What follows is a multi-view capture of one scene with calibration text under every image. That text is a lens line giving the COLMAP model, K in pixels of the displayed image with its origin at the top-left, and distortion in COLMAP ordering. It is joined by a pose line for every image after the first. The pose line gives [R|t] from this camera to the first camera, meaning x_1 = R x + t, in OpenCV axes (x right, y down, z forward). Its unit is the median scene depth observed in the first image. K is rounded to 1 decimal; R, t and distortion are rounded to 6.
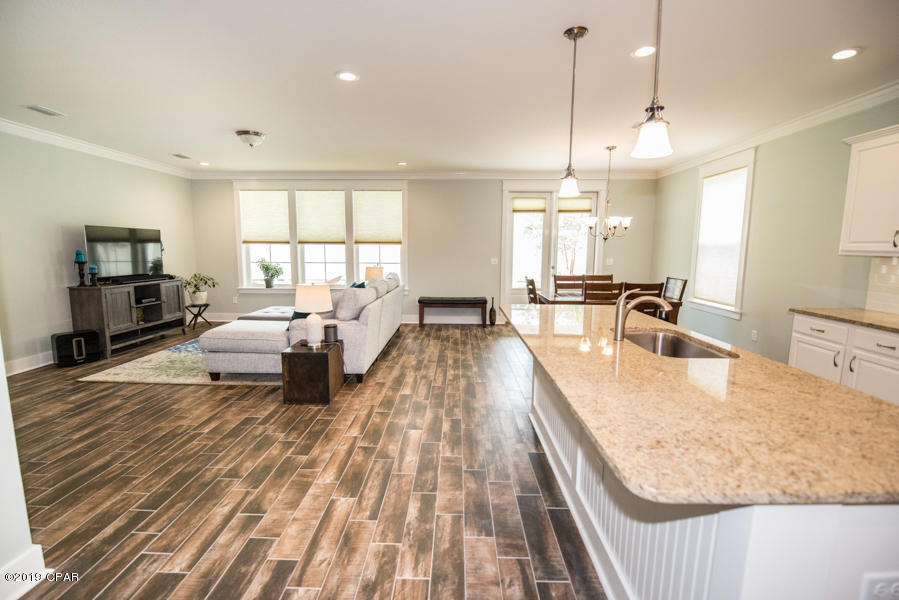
lens RADIAL K [[394.4, 0, 449.5], [0, 394.4, 297.0], [0, 0, 1]] dist [0.000386, -0.011851]
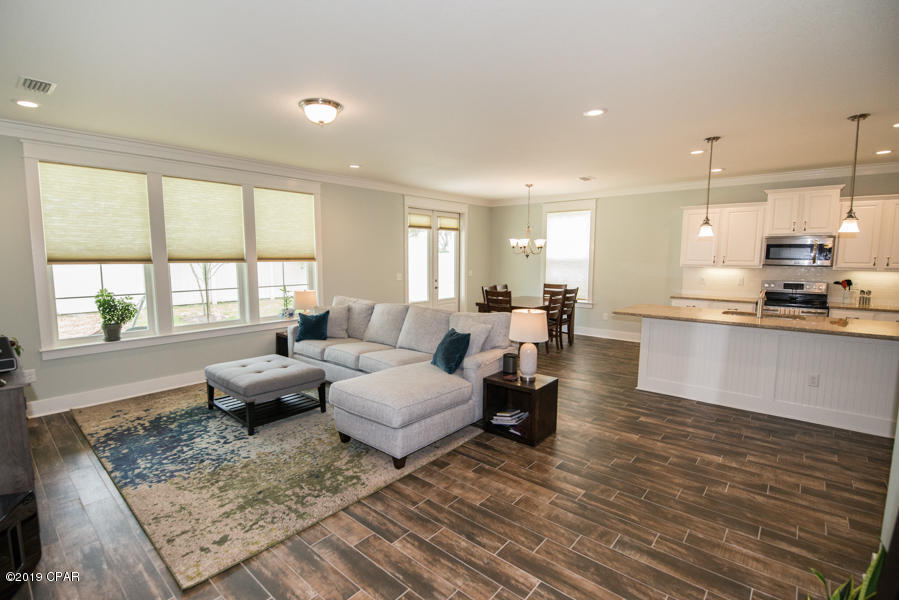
lens RADIAL K [[417.9, 0, 436.2], [0, 417.9, 301.6], [0, 0, 1]] dist [-0.013880, -0.000743]
pose [[0.649857, -0.087116, 0.755048, -1.084050], [0.096678, 0.994815, 0.031571, -0.094727], [-0.753883, 0.052479, 0.654909, 0.459377]]
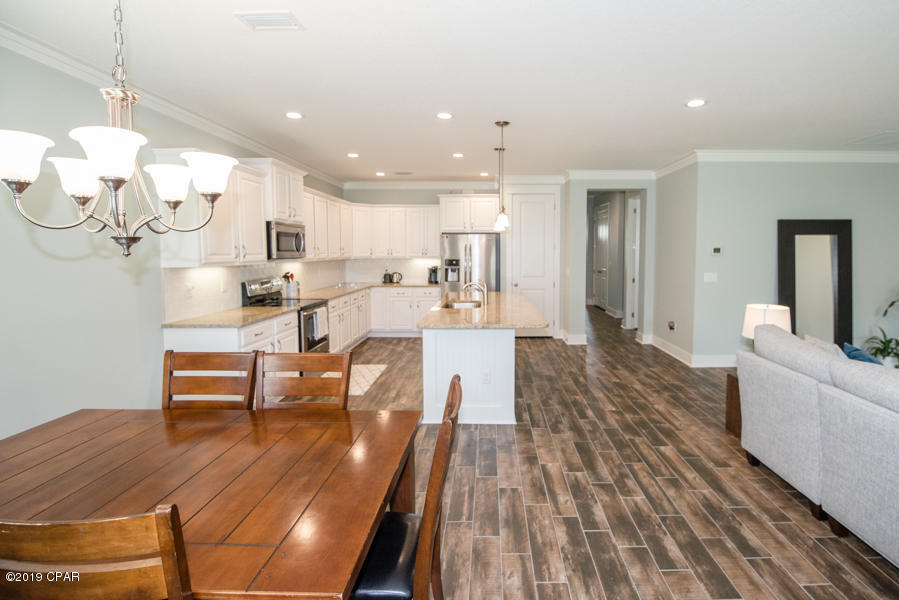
lens RADIAL K [[423.0, 0, 490.0], [0, 423.0, 280.2], [0, 0, 1]] dist [-0.016908, -0.000068]
pose [[-0.999724, -0.004249, -0.023113, 0.243010], [-0.008655, 0.980954, 0.194049, -0.229347], [0.021848, 0.194196, -0.980719, 1.643941]]
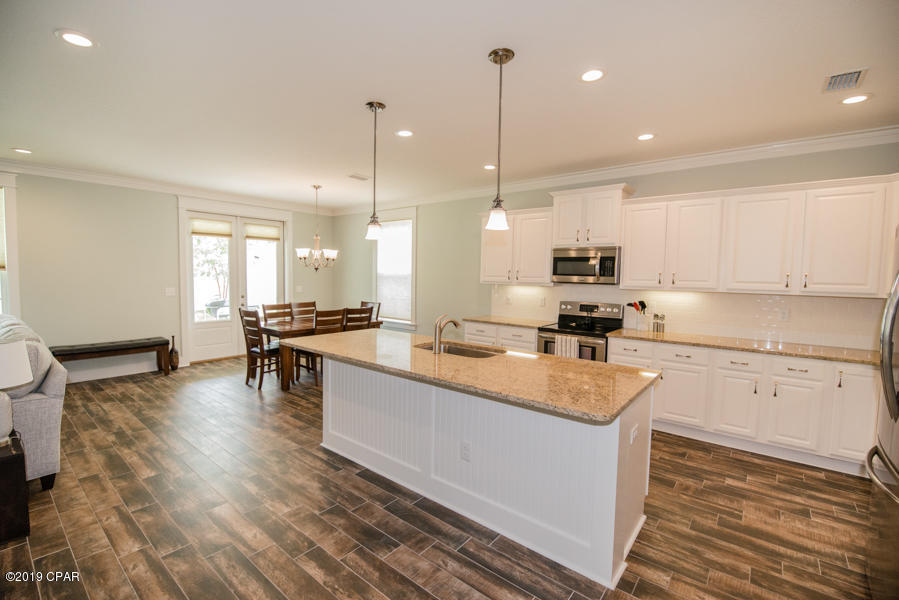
lens RADIAL K [[394.4, 0, 449.5], [0, 394.4, 297.0], [0, 0, 1]] dist [0.000386, -0.011851]
pose [[0.614395, -0.040599, 0.787954, -0.311184], [0.085033, 0.996266, -0.014972, -0.030728], [-0.784403, 0.076201, 0.615553, 0.070139]]
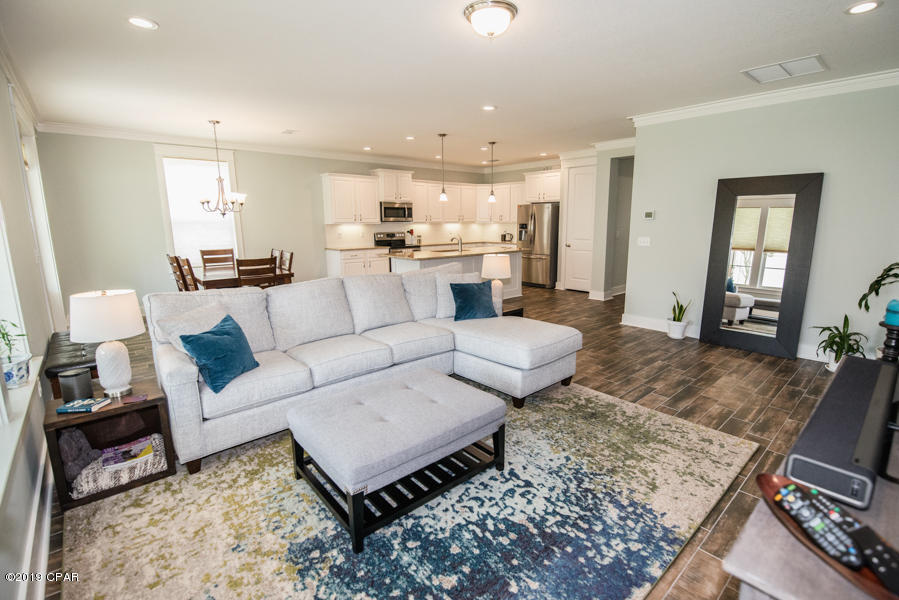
lens RADIAL K [[413.2, 0, 461.3], [0, 413.2, 300.1], [0, 0, 1]] dist [-0.000669, 0.000103]
pose [[-0.681086, -0.145228, 0.717656, -1.061480], [0.091615, 0.955527, 0.280311, -0.236923], [-0.726449, 0.256664, -0.637491, 1.697579]]
